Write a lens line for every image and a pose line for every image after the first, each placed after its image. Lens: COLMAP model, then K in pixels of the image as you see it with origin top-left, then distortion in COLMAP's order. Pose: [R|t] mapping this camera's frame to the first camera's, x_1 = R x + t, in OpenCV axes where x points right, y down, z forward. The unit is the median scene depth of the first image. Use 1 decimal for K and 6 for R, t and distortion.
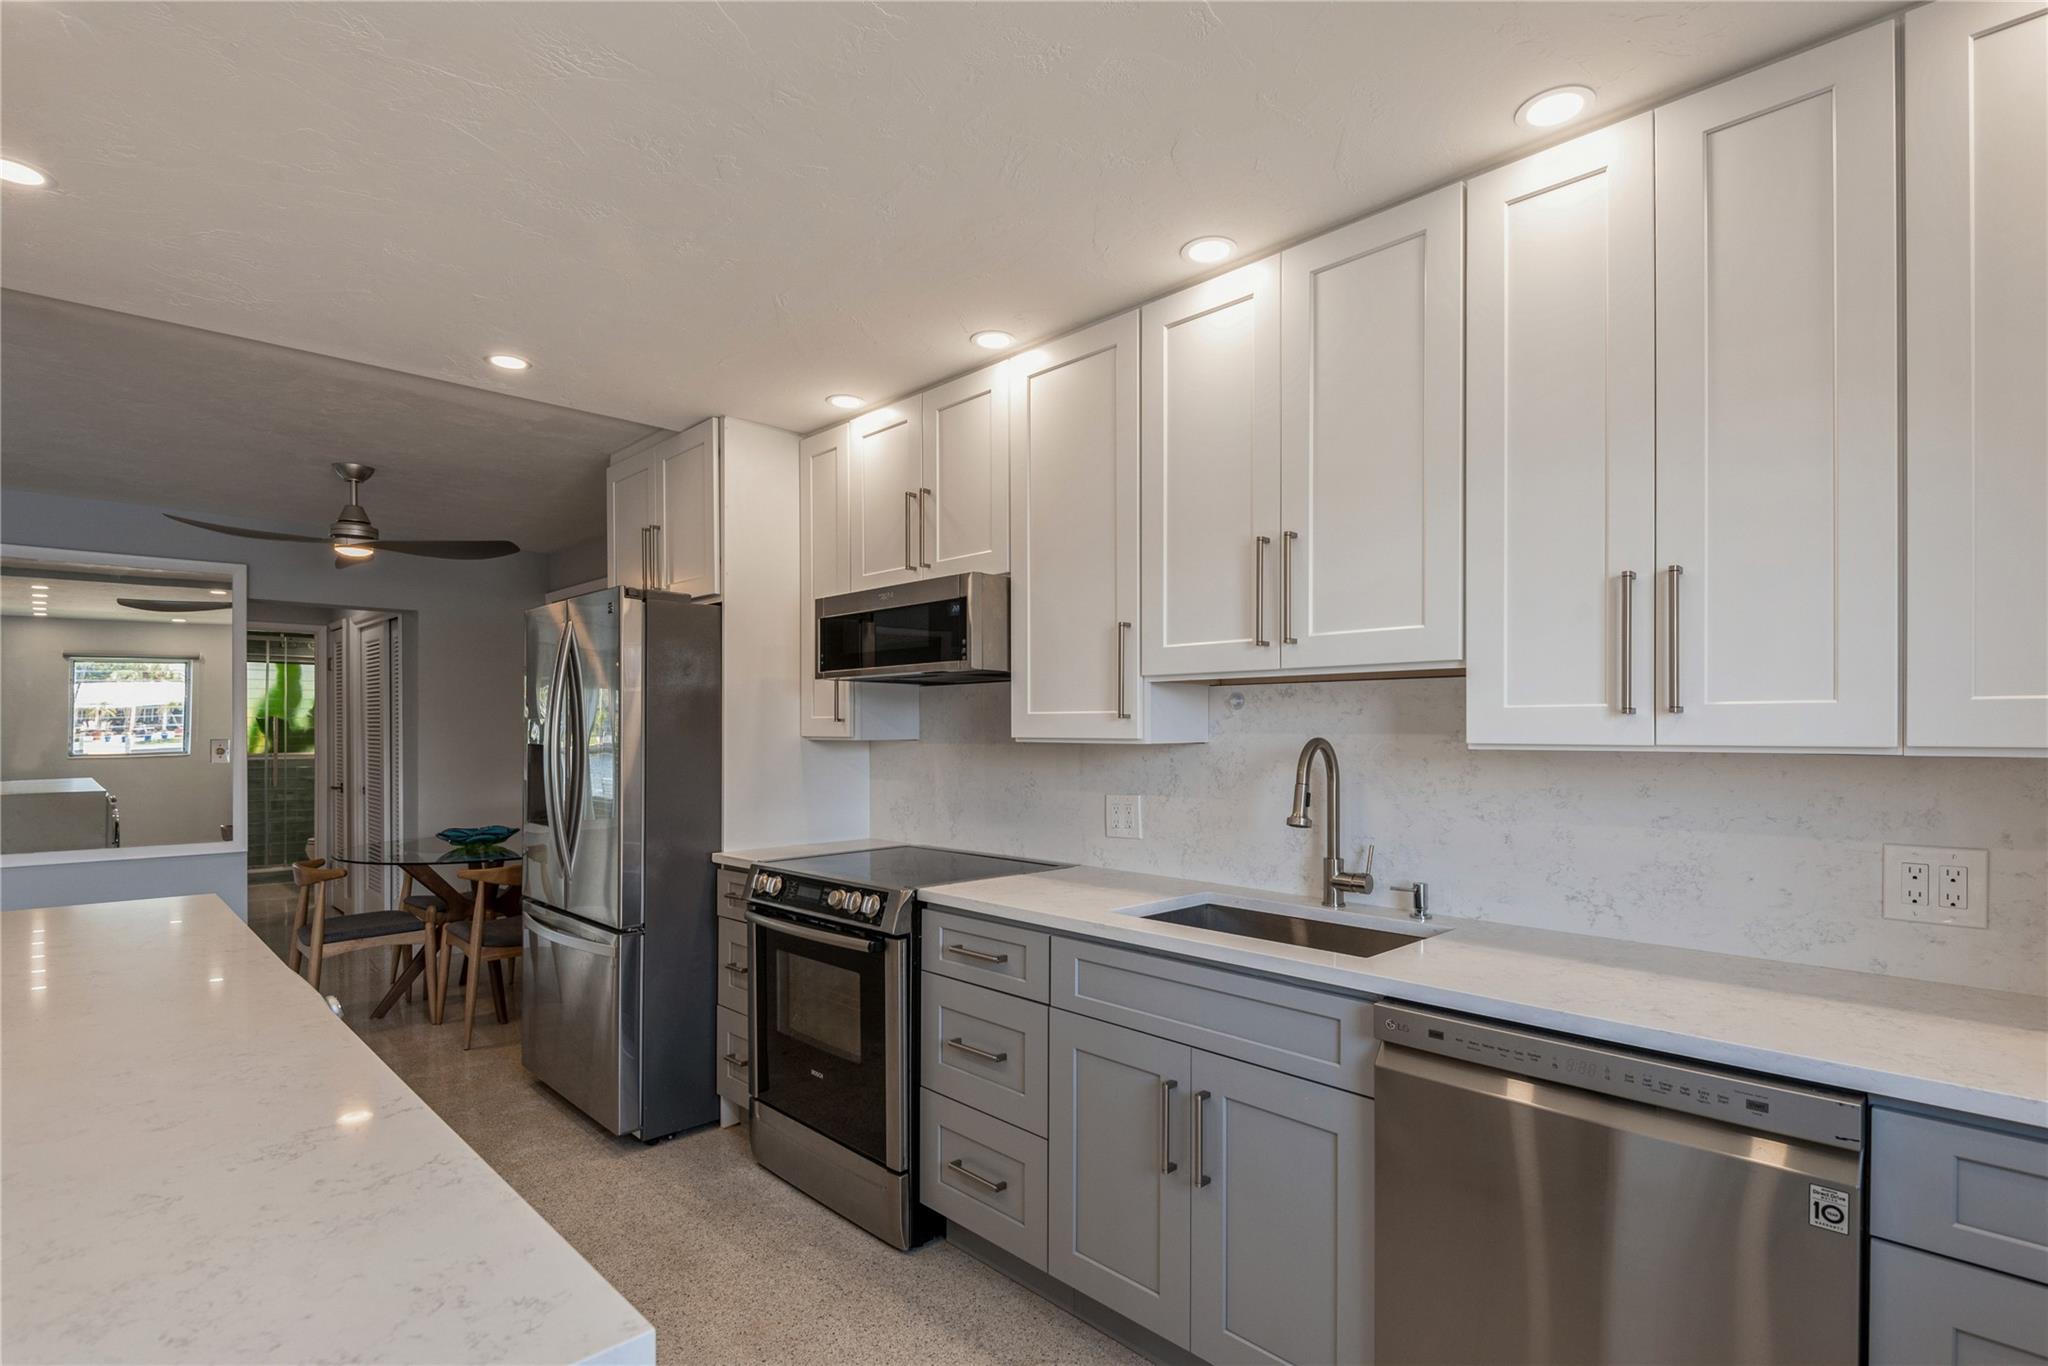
lens RADIAL K [[982.7, 0, 1016.9], [0, 982.7, 733.6], [0, 0, 1]] dist [-0.001496, -0.000071]
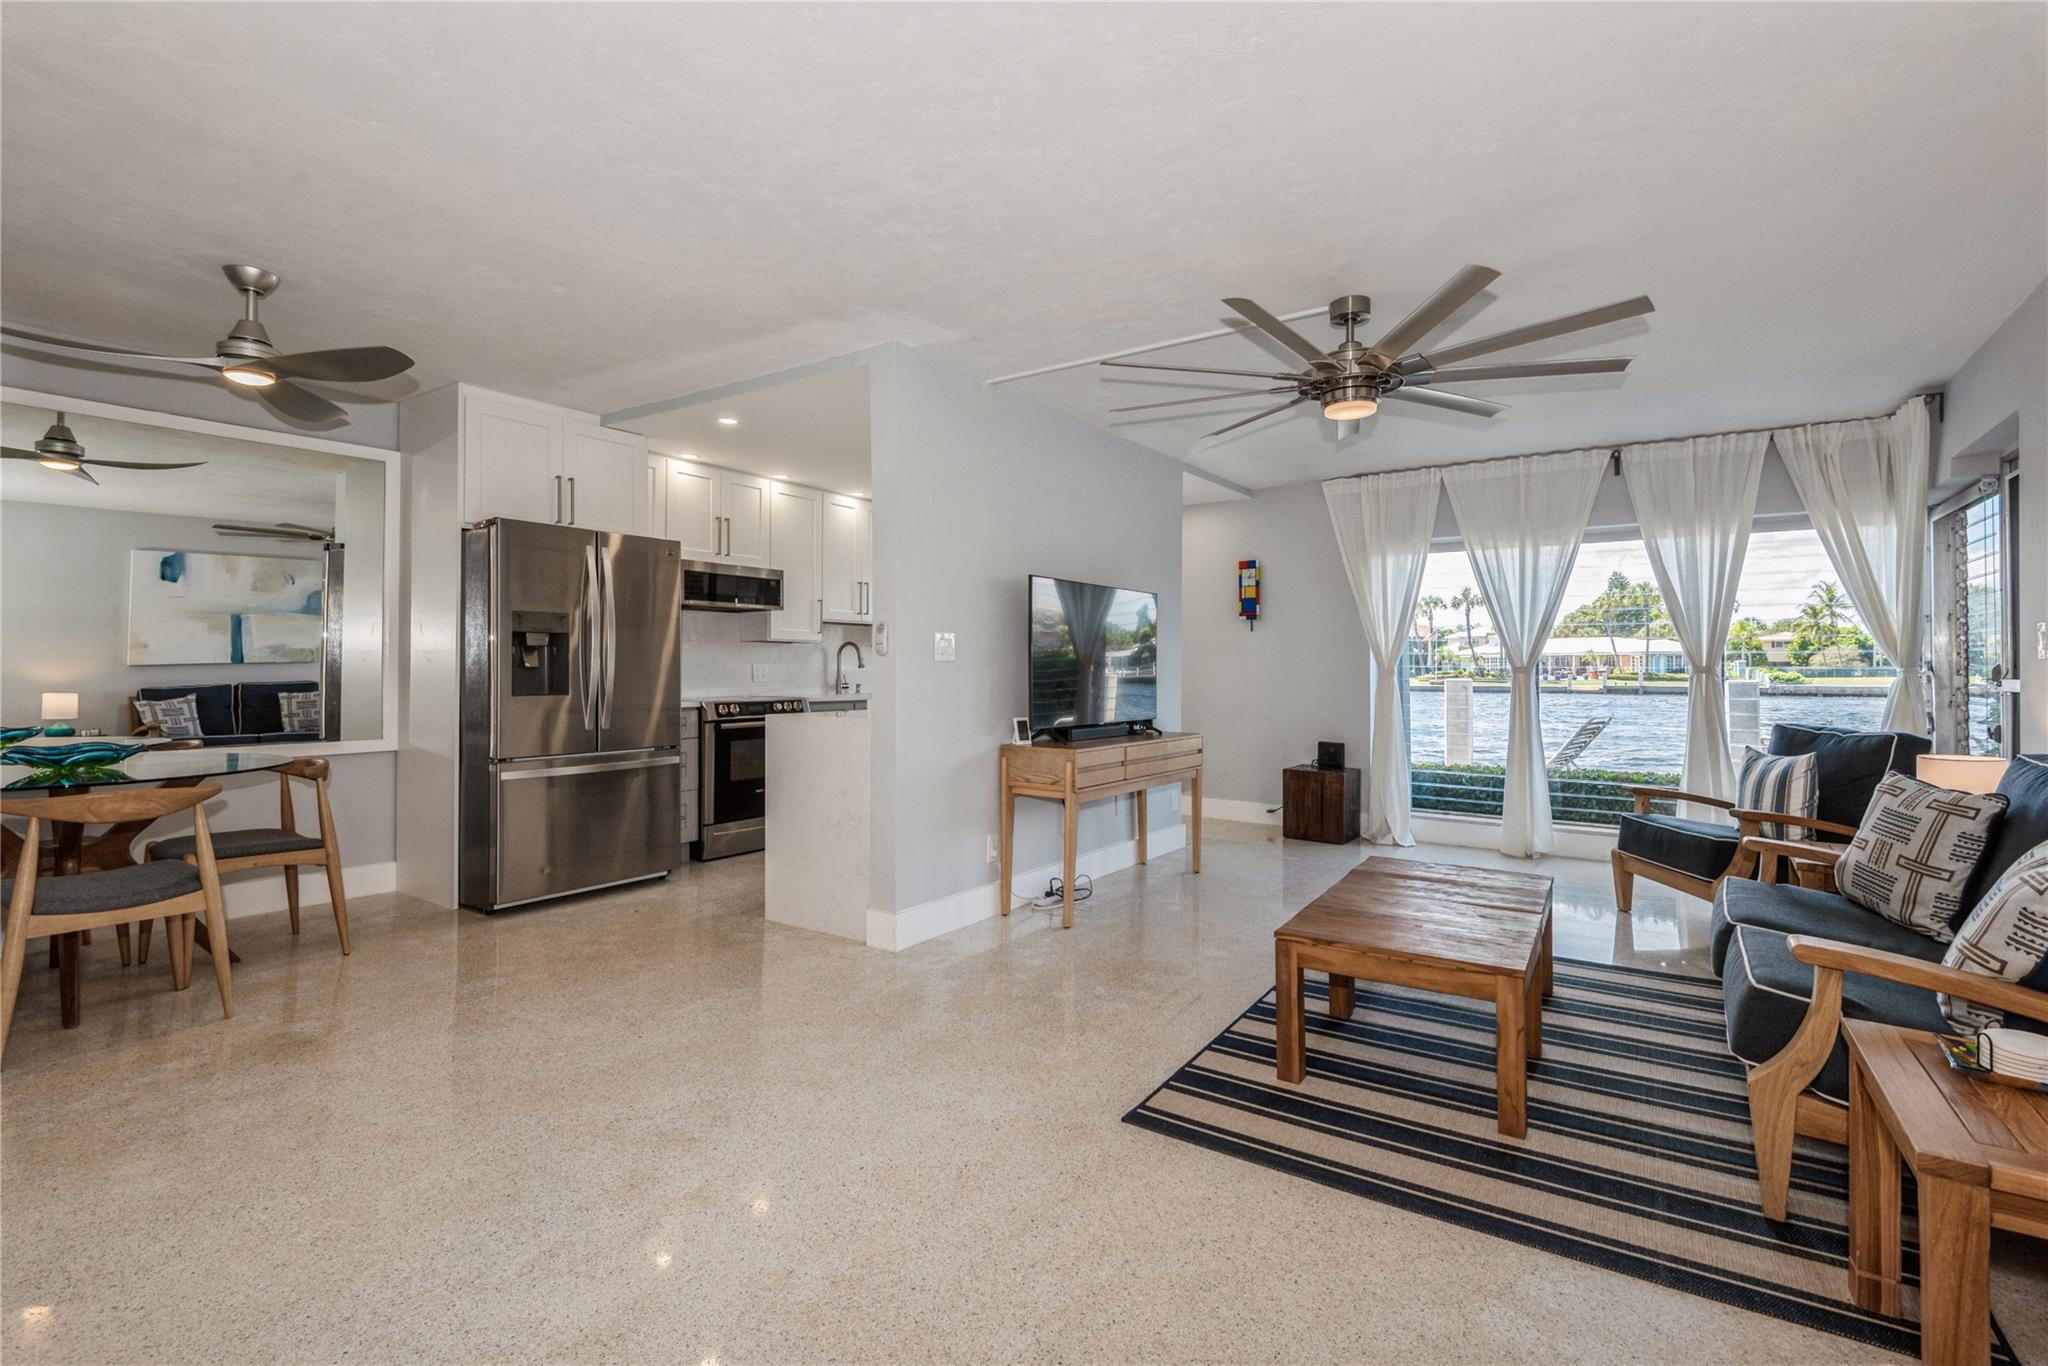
lens RADIAL K [[945.7, 0, 1037.2], [0, 945.7, 639.3], [0, 0, 1]] dist [0.001957, -0.000068]
pose [[-0.197729, 0.029039, 0.979826, -2.989344], [0.001763, 0.999570, -0.029269, 0.092470], [-0.980255, -0.004060, -0.197695, 1.018452]]
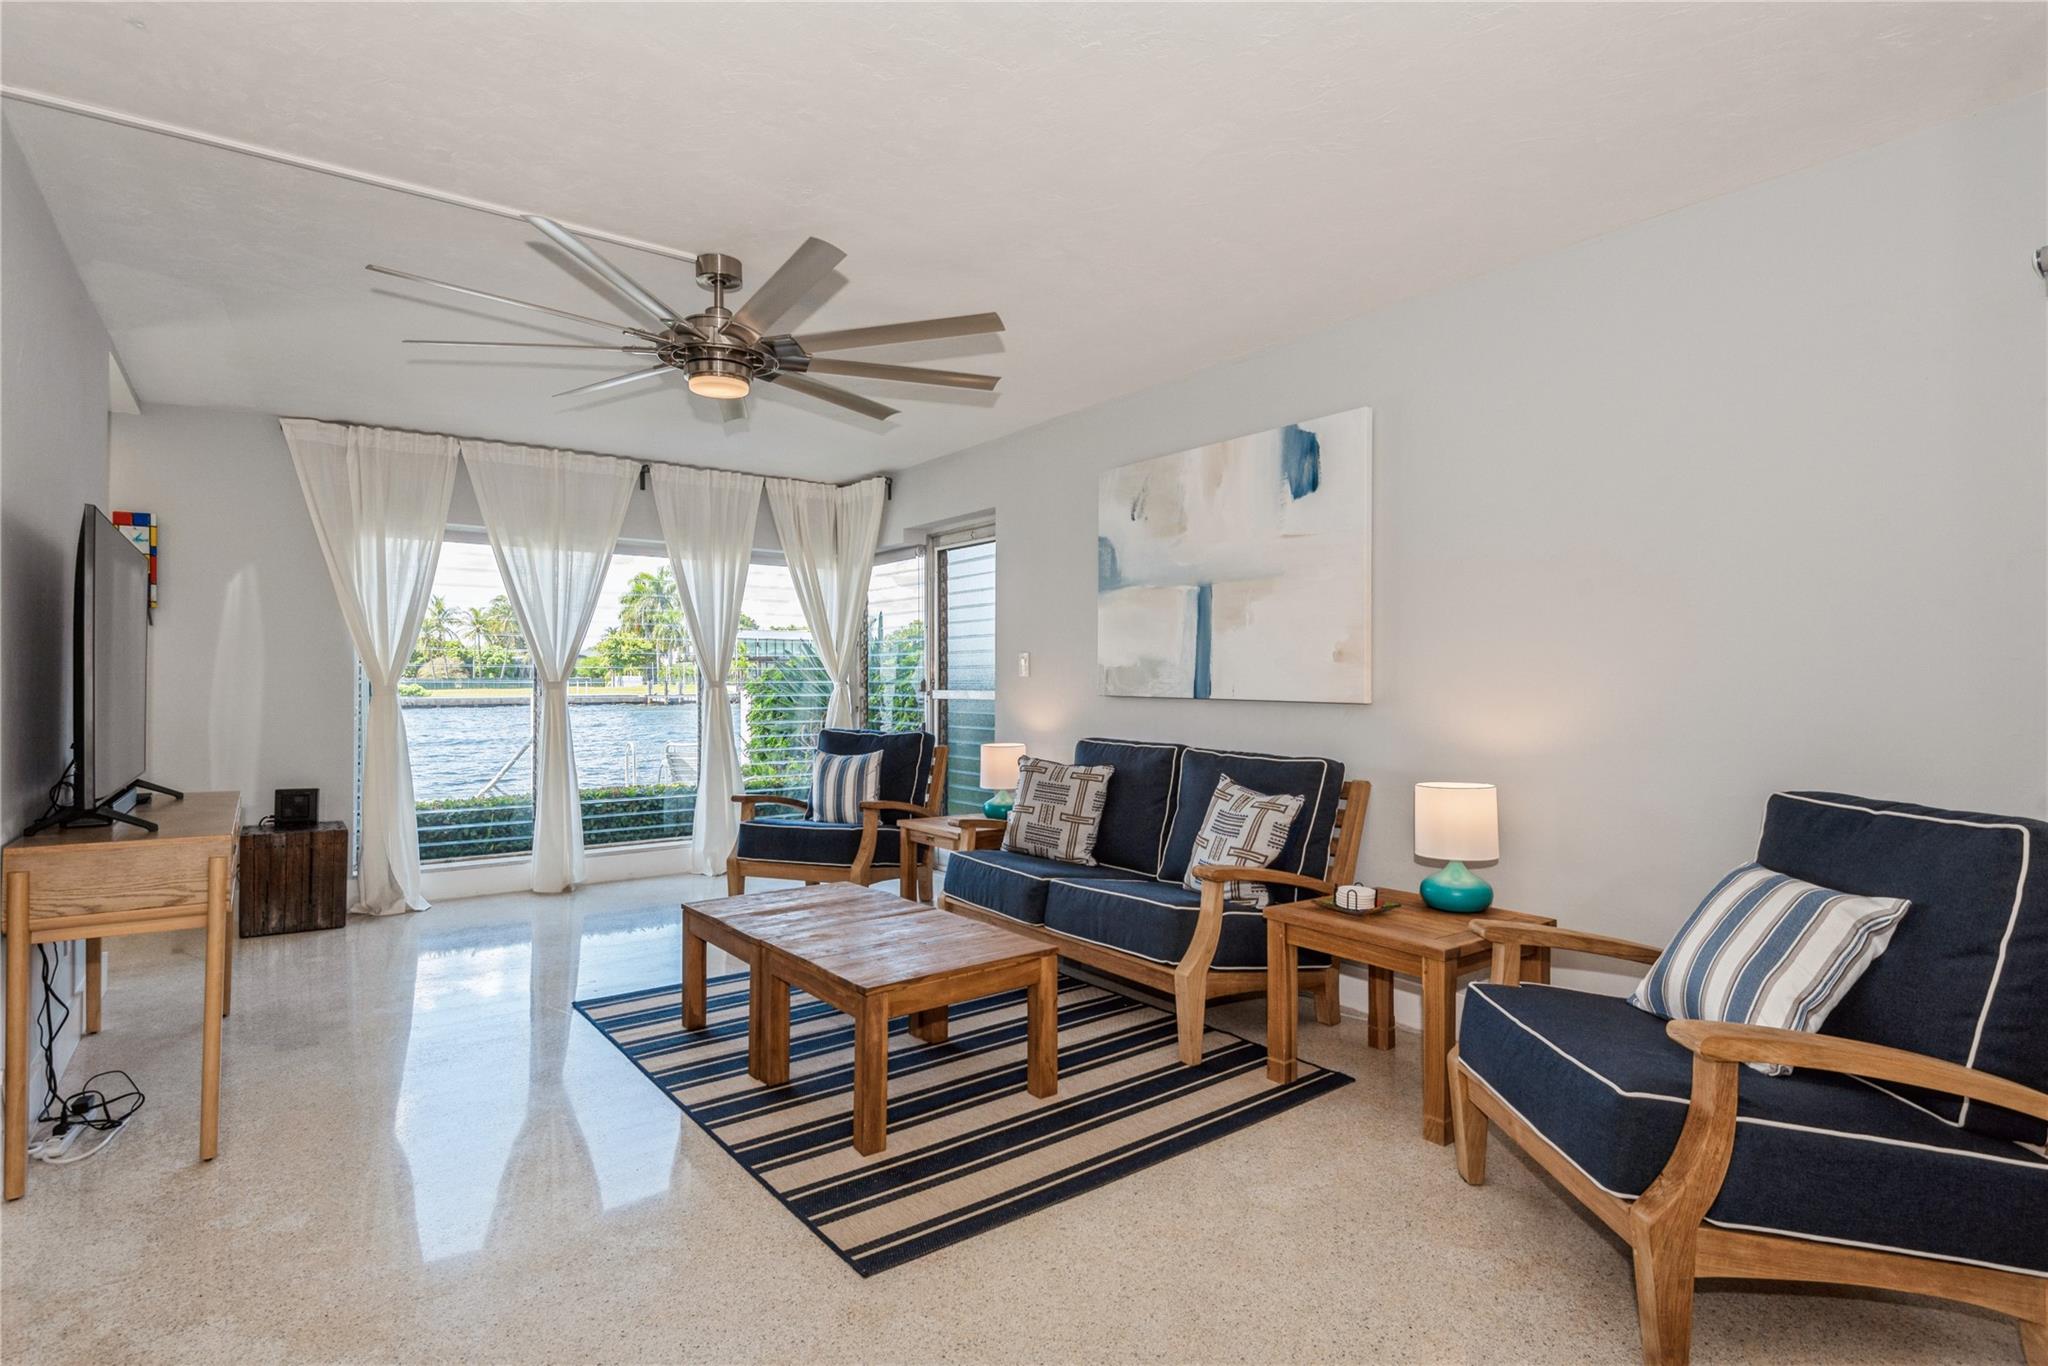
lens RADIAL K [[1028.3, 0, 1040.7], [0, 1028.3, 653.8], [0, 0, 1]] dist [0.015078, -0.000158]
pose [[-0.992322, 0.003809, 0.123624, -2.192444], [0.001059, 0.999751, -0.022304, 0.082790], [-0.123678, -0.022002, -0.992078, 1.607448]]
